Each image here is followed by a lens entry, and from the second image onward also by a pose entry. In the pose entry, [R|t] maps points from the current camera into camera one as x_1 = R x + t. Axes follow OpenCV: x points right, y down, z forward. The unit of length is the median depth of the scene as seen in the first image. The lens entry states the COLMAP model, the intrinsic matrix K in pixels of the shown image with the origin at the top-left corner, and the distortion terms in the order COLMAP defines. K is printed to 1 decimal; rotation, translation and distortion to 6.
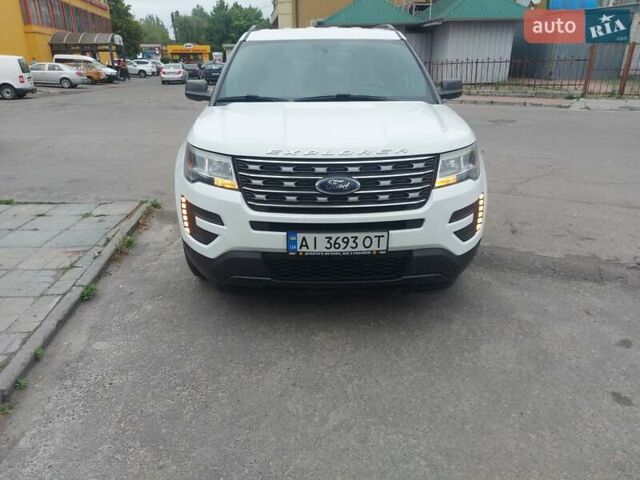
lens RADIAL K [[460.4, 0, 320.0], [0, 460.4, 240.0], [0, 0, 1]] dist [0.005158, -0.001446]
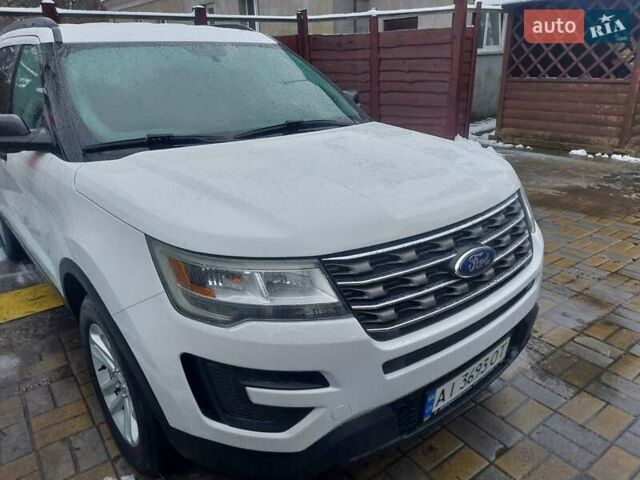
lens RADIAL K [[465.6, 0, 320.0], [0, 465.6, 240.0], [0, 0, 1]] dist [0.003919, 0.001571]
pose [[0.788879, -0.229302, 0.570167, -0.495587], [0.240037, 0.969053, 0.057606, -0.233533], [-0.565732, 0.091417, 0.819506, 0.568611]]
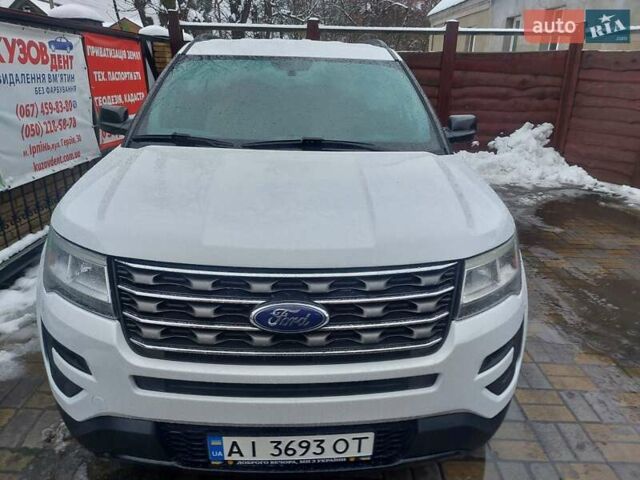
lens RADIAL K [[460.4, 0, 320.0], [0, 460.4, 240.0], [0, 0, 1]] dist [0.005158, -0.001446]
pose [[0.998942, 0.021878, 0.040460, 0.050047], [-0.020839, 0.999446, -0.025945, -0.195496], [-0.041005, 0.025075, 0.998844, 0.424381]]
